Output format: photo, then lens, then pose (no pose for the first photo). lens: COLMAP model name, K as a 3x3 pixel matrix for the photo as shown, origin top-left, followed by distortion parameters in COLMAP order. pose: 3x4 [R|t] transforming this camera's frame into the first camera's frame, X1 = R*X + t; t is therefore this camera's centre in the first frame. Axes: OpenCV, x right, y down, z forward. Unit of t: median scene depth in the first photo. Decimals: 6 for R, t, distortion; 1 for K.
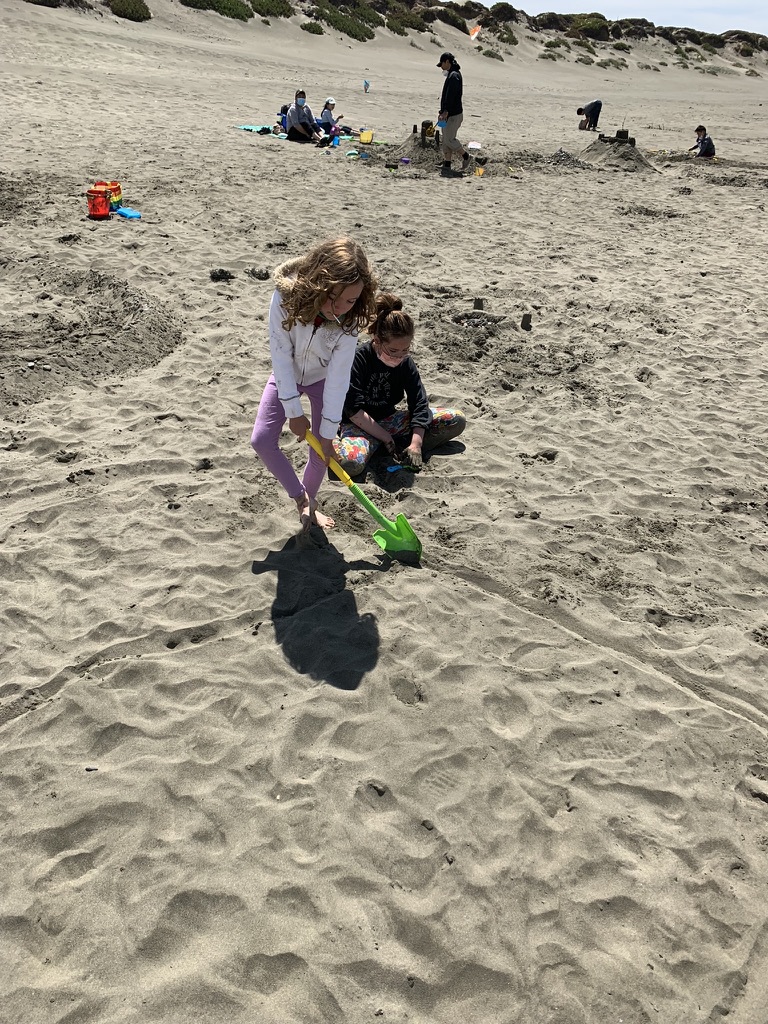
lens RADIAL K [[775.5, 0, 384.0], [0, 775.5, 512.0], [0, 0, 1]] dist [0.009822, 0.002414]
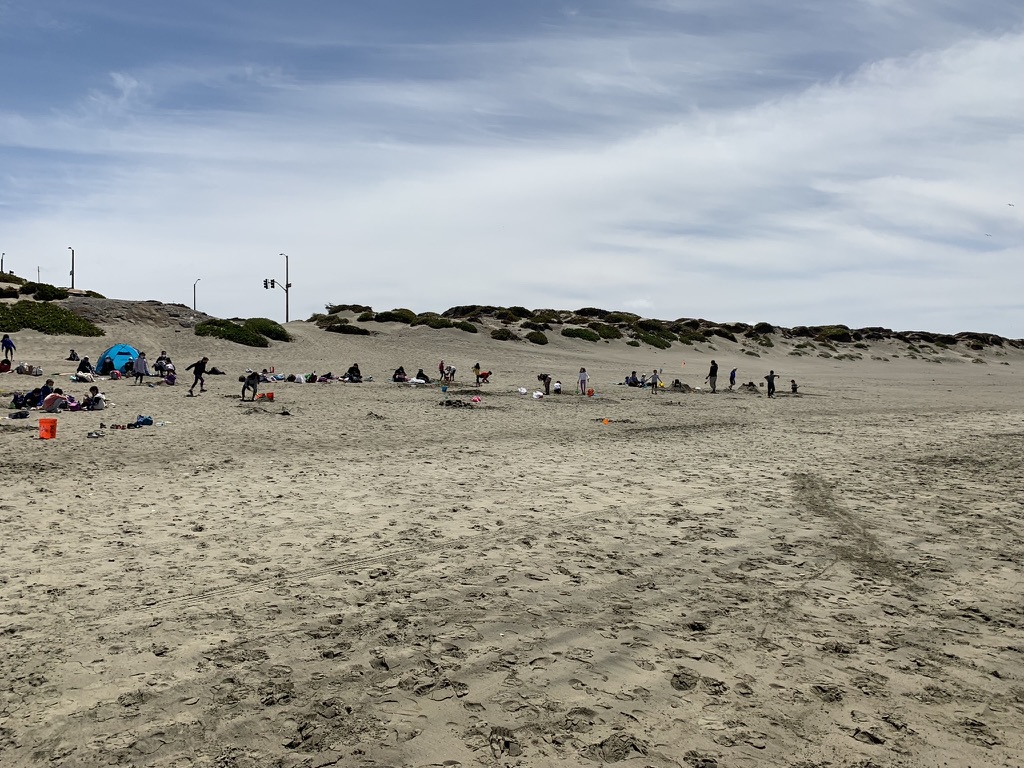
lens RADIAL K [[775.5, 0, 512.0], [0, 775.5, 384.0], [0, 0, 1]] dist [0.009822, 0.002414]
pose [[0.974270, -0.012151, -0.225056, 0.019717], [-0.095474, 0.882278, -0.460944, 0.170187], [0.204163, 0.470571, 0.858417, -0.301683]]
